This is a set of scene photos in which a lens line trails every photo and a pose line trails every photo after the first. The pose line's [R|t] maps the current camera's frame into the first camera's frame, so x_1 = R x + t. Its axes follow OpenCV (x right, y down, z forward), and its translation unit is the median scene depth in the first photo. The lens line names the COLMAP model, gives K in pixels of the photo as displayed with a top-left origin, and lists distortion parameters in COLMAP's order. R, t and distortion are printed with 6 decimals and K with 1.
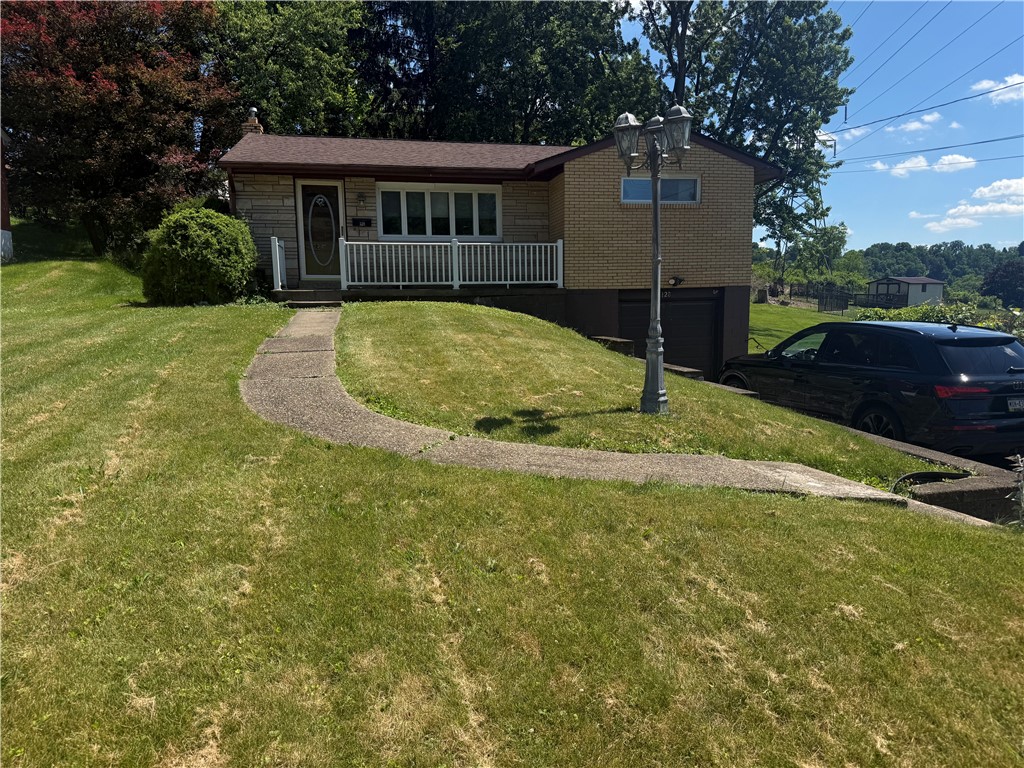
lens RADIAL K [[691.9, 0, 514.0], [0, 691.9, 398.8], [0, 0, 1]] dist [0.111392, -0.180704]
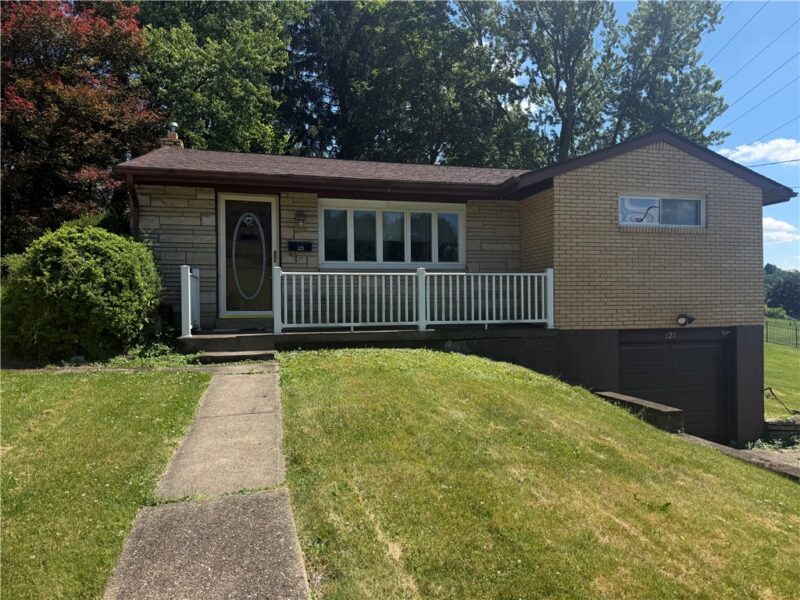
lens RADIAL K [[540.5, 0, 401.6], [0, 540.5, 311.5], [0, 0, 1]] dist [0.111392, -0.180704]
pose [[0.999336, 0.005018, 0.036099, -0.125785], [-0.000445, 0.992082, -0.125589, -0.101951], [-0.036444, 0.125489, 0.991425, 0.395067]]
